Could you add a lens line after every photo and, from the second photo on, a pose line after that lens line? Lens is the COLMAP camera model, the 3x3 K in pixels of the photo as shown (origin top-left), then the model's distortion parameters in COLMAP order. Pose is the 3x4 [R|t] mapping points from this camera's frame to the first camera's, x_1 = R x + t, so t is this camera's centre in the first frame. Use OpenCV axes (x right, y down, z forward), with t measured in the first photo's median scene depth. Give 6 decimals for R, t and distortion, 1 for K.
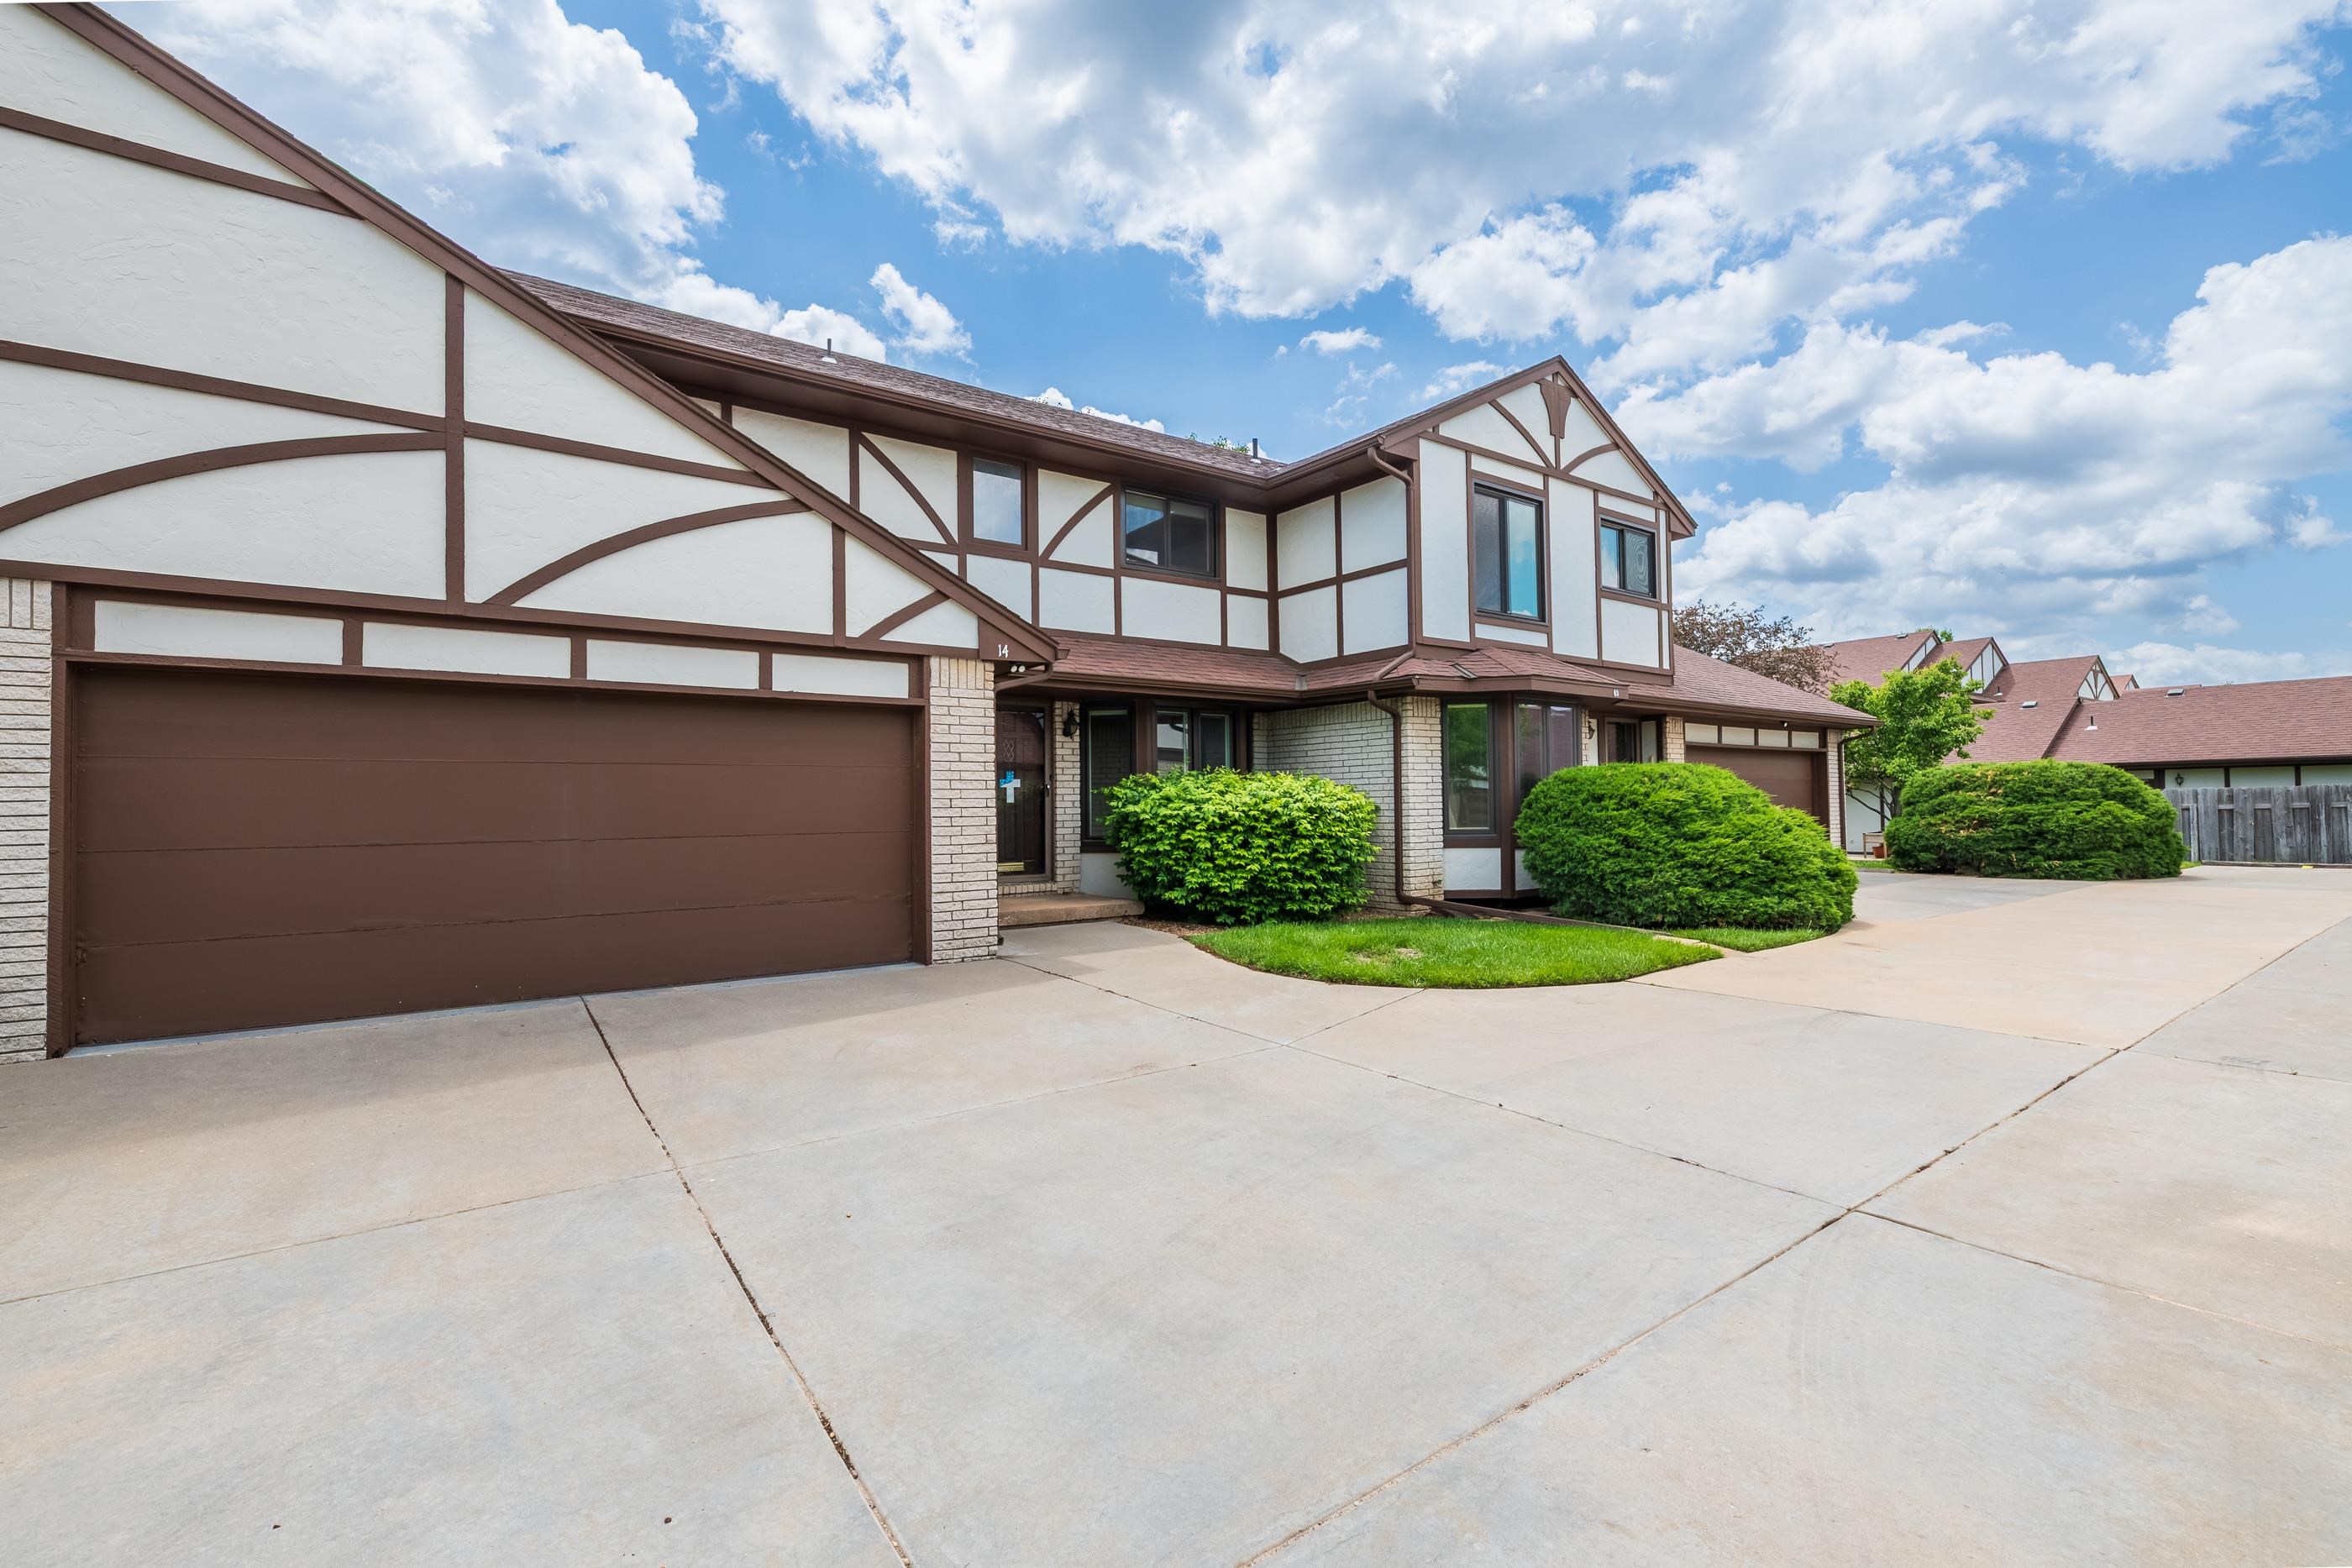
lens RADIAL K [[1031.2, 0, 1165.3], [0, 1031.2, 784.0], [0, 0, 1]] dist [-0.001163, -0.002264]
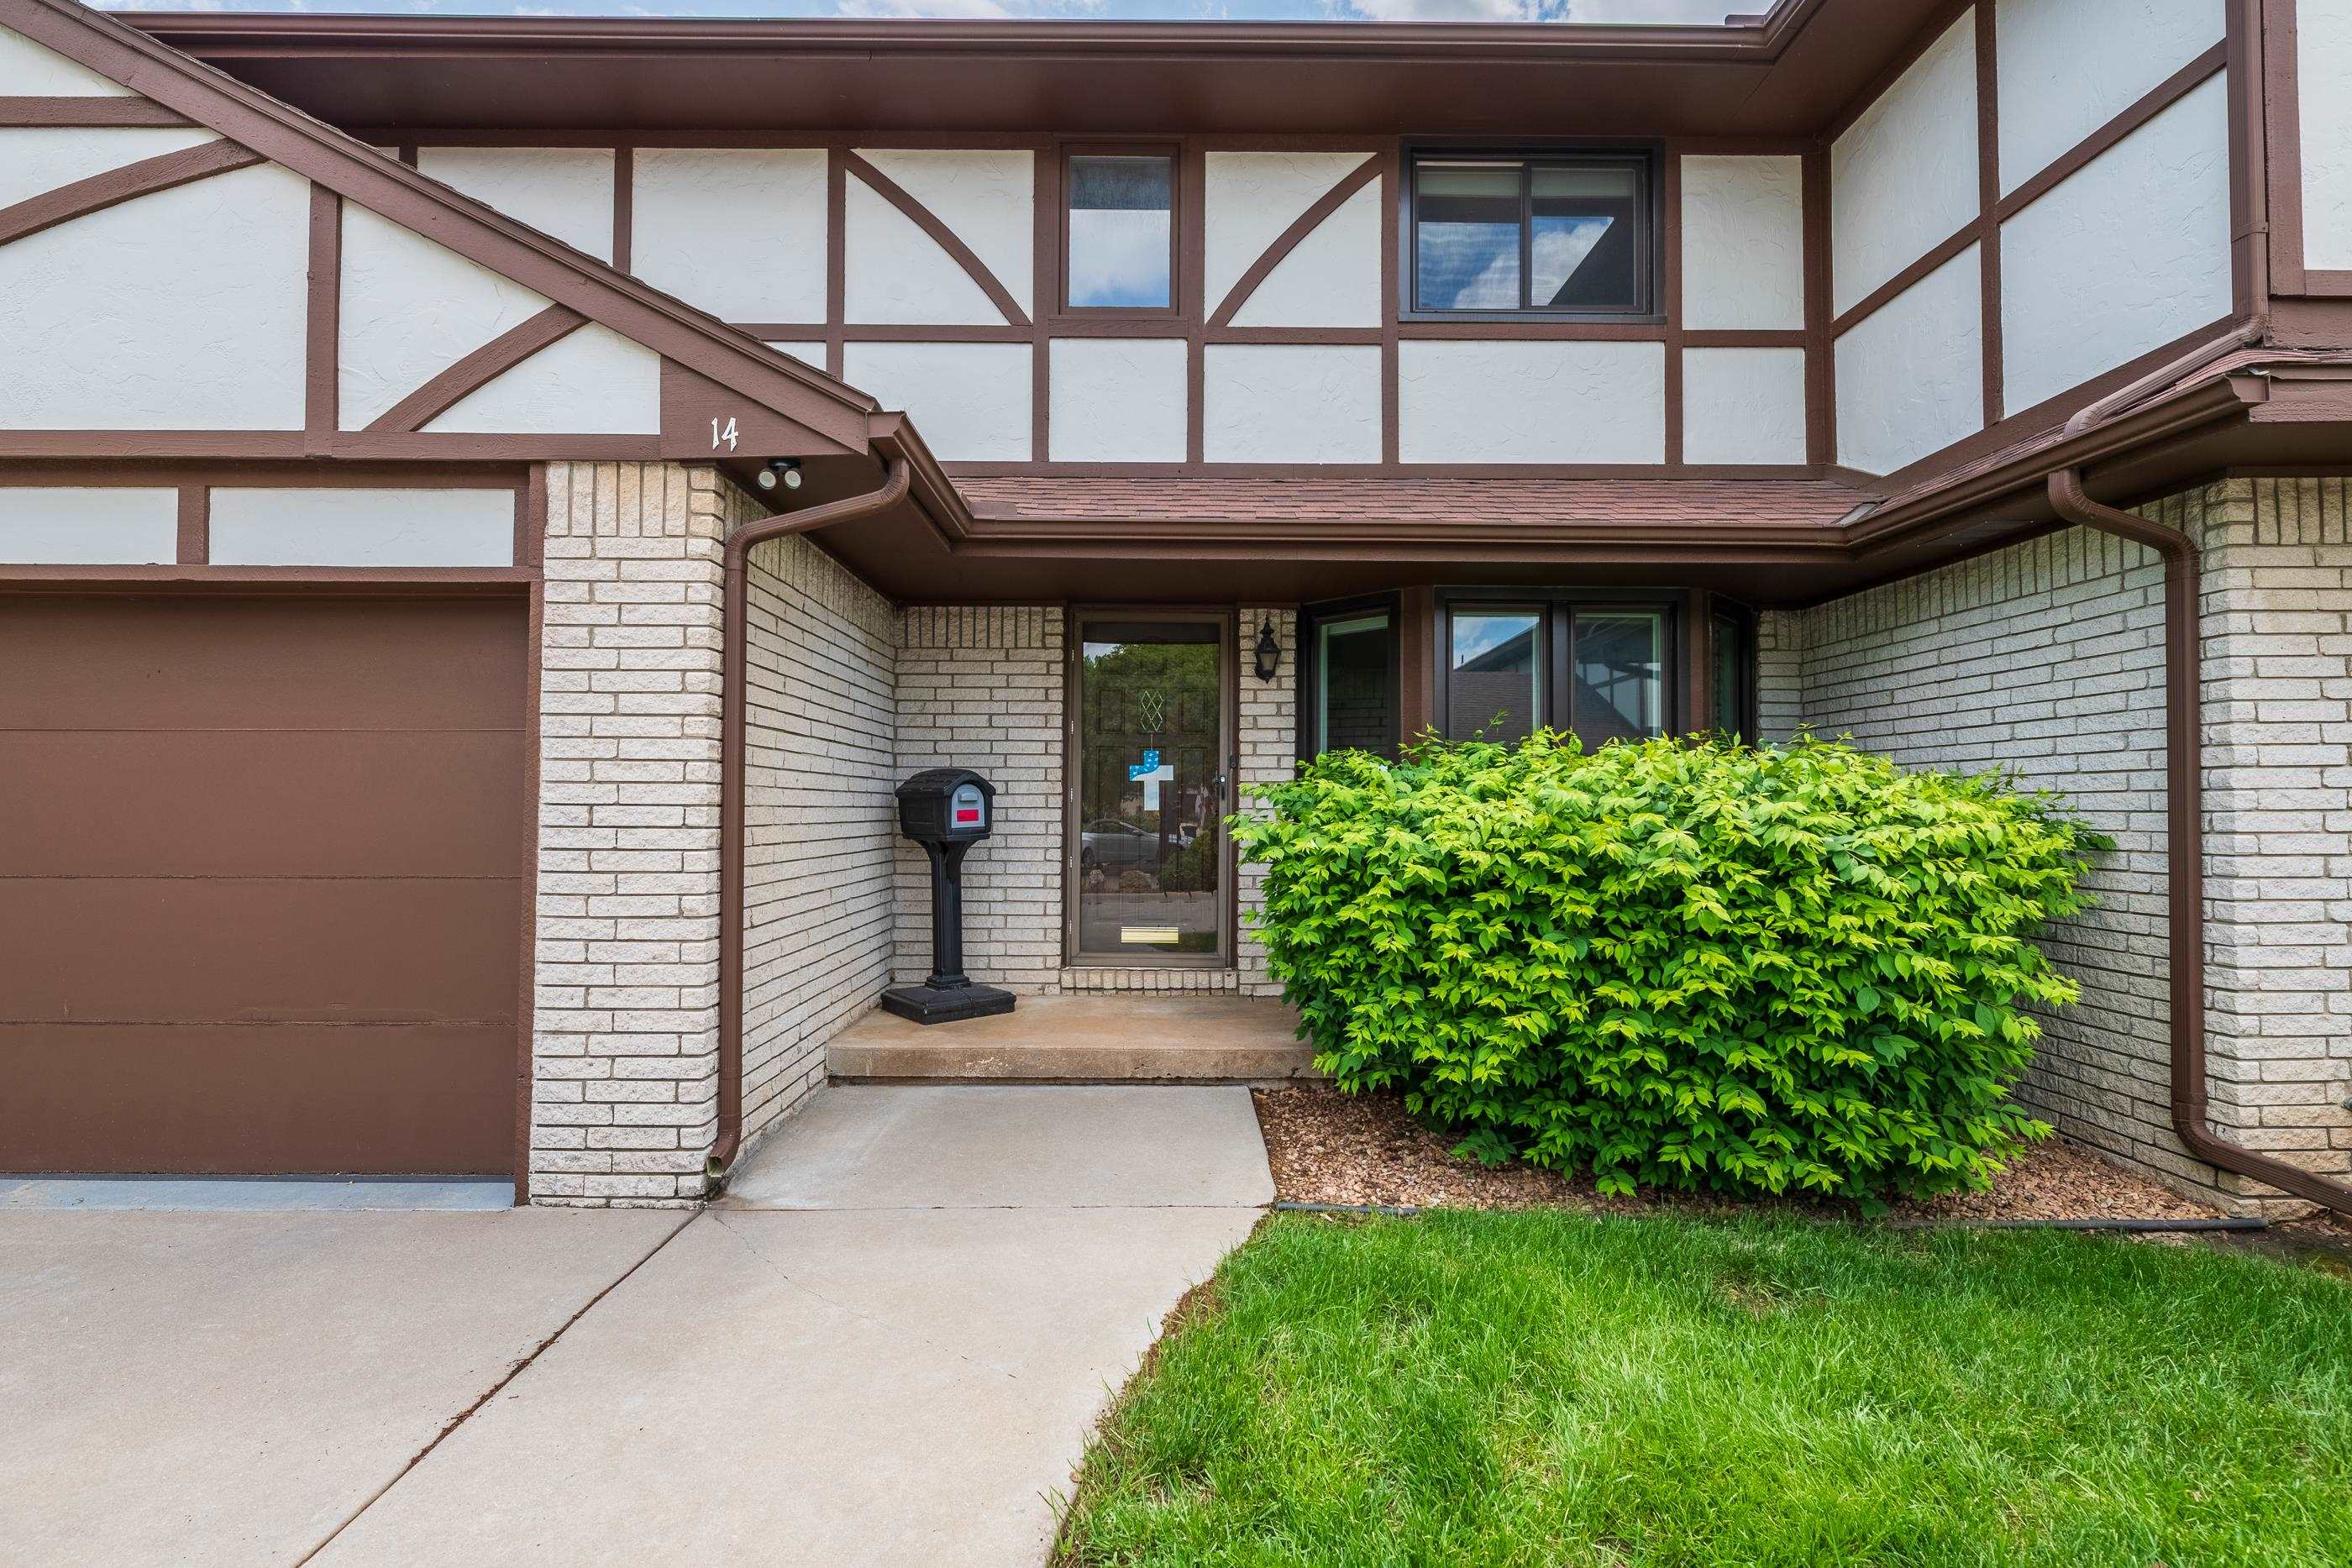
lens RADIAL K [[1031.2, 0, 1171.4], [0, 1031.2, 788.0], [0, 0, 1]] dist [-0.001163, -0.002264]
pose [[0.813510, 0.003840, -0.581538, 0.181677], [0.000223, 0.999976, 0.006914, 0.003857], [0.581551, -0.005754, 0.813490, 0.660939]]
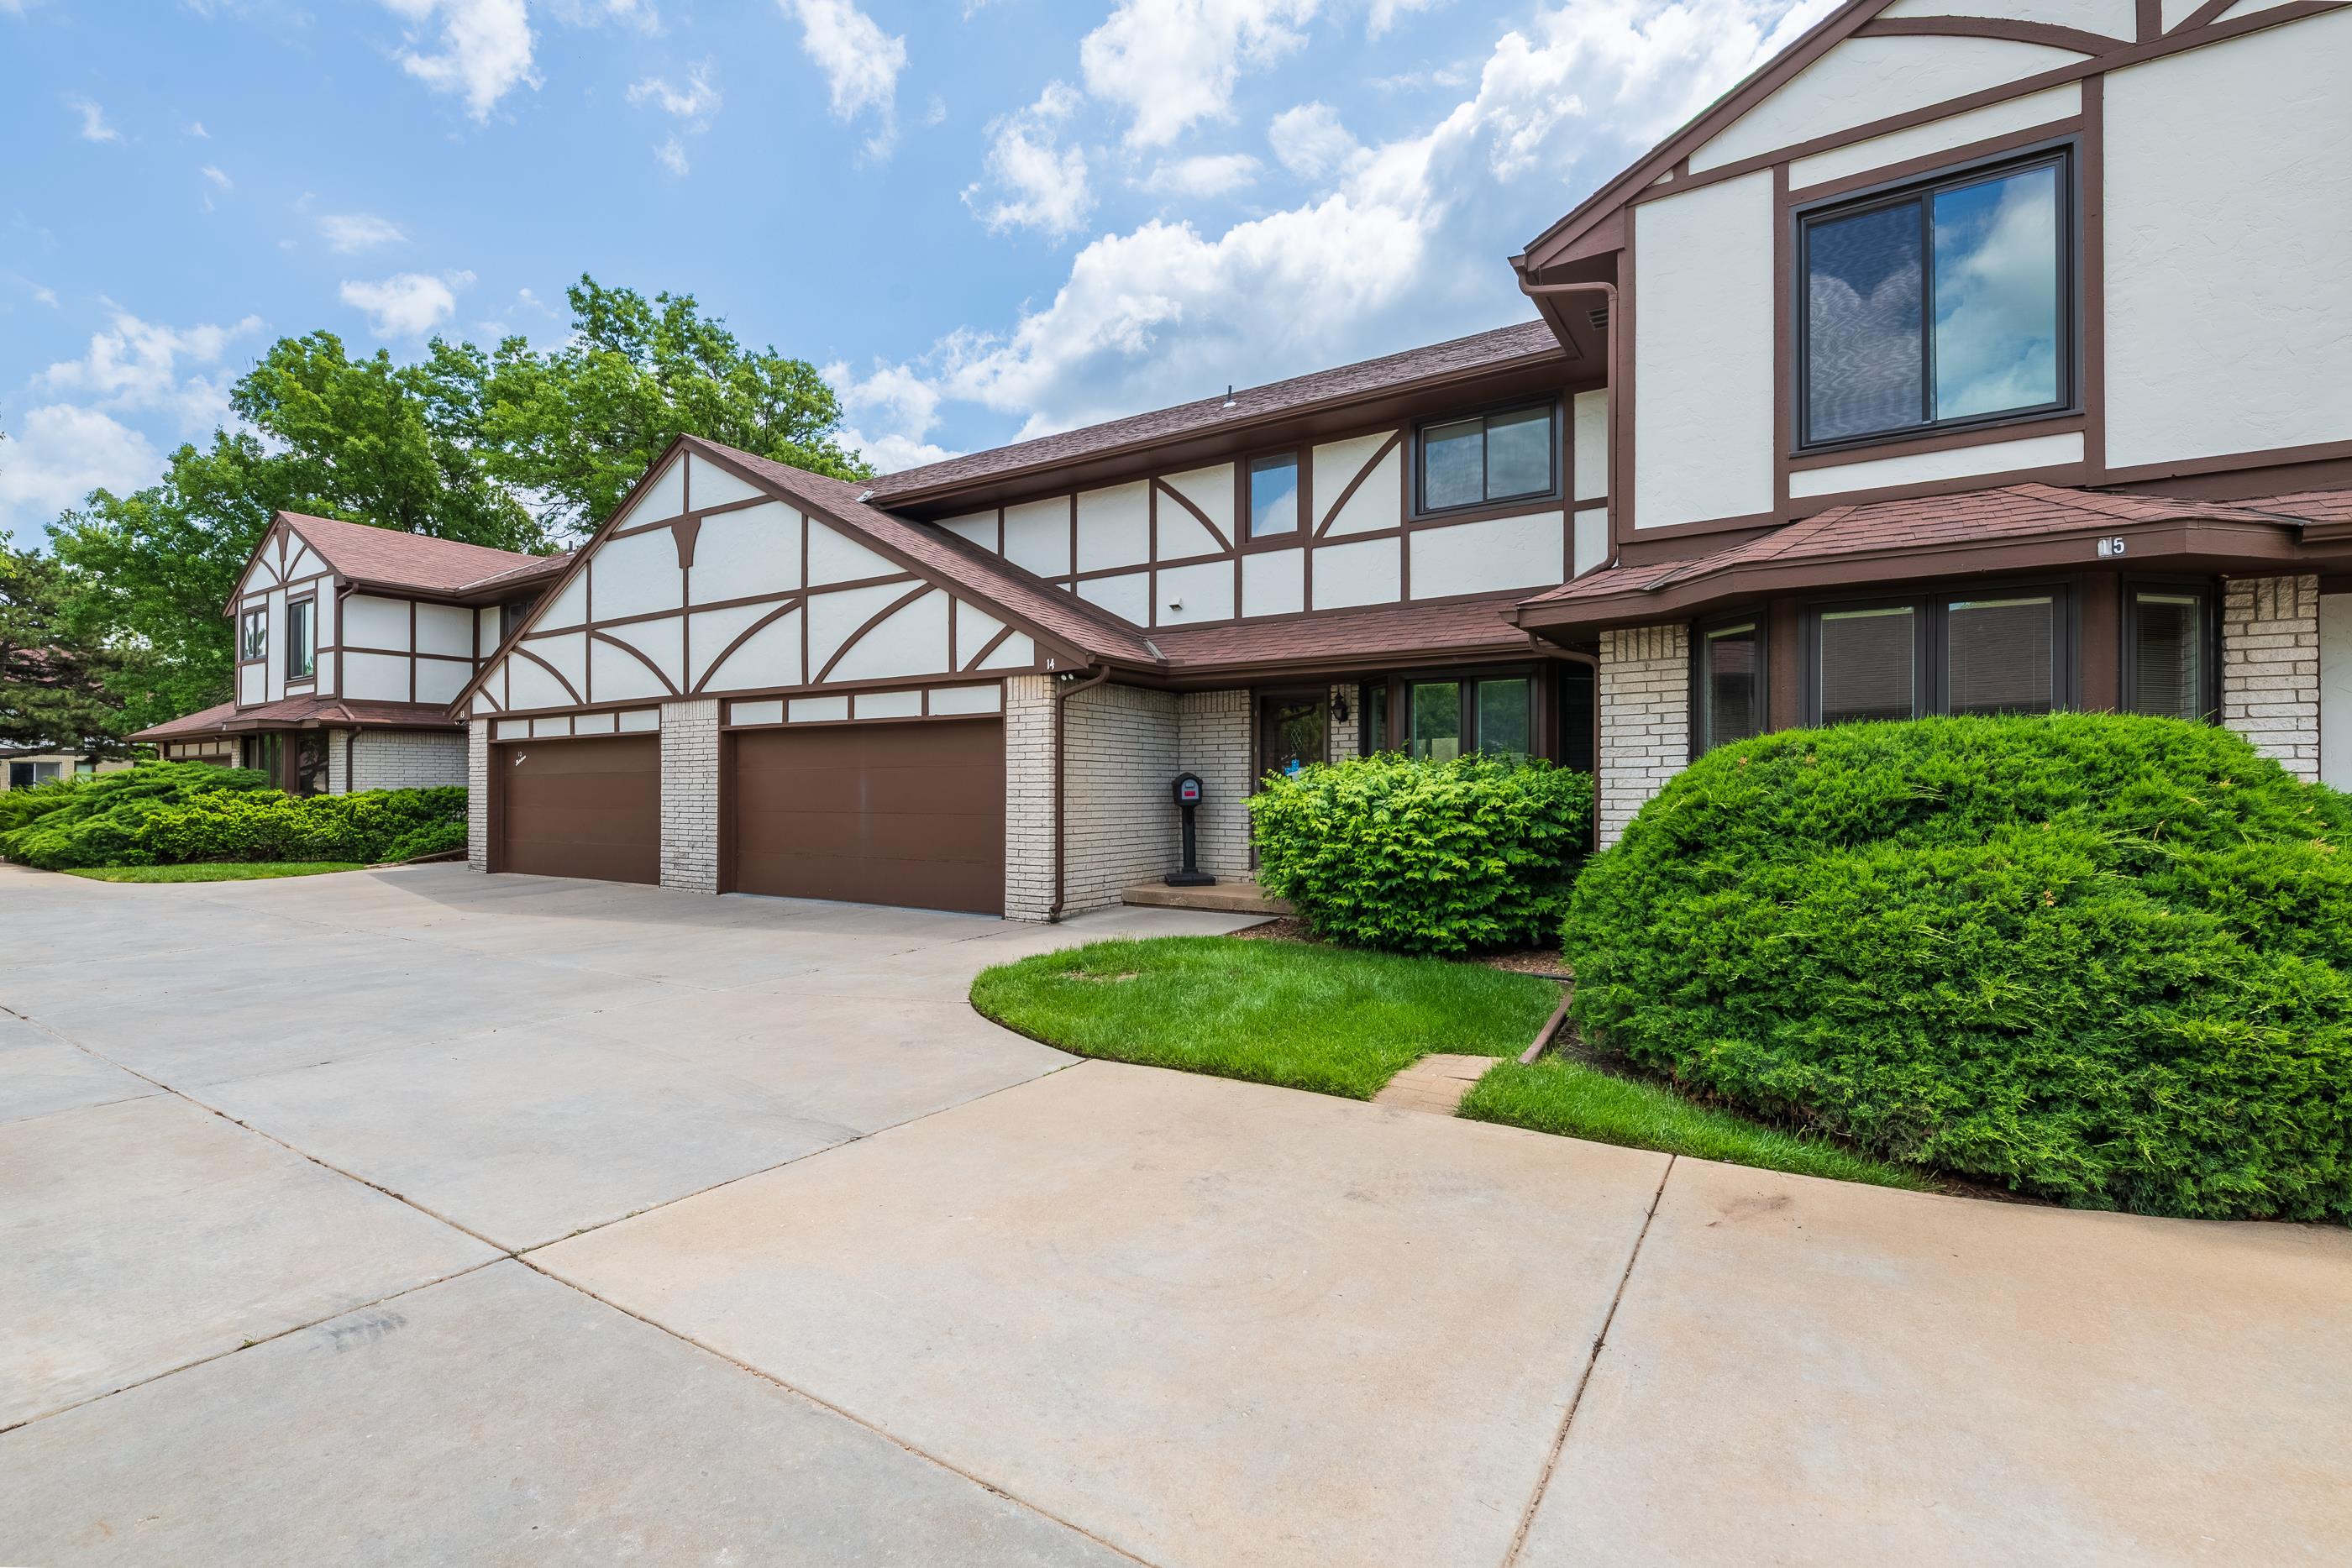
lens RADIAL K [[1031.2, 0, 1175.4], [0, 1031.2, 789.5], [0, 0, 1]] dist [-0.001163, -0.002264]
pose [[0.364213, 0.010005, -0.931262, 0.841749], [0.017344, 0.999696, 0.017523, -0.003709], [0.931154, -0.022534, 0.363929, 0.596972]]
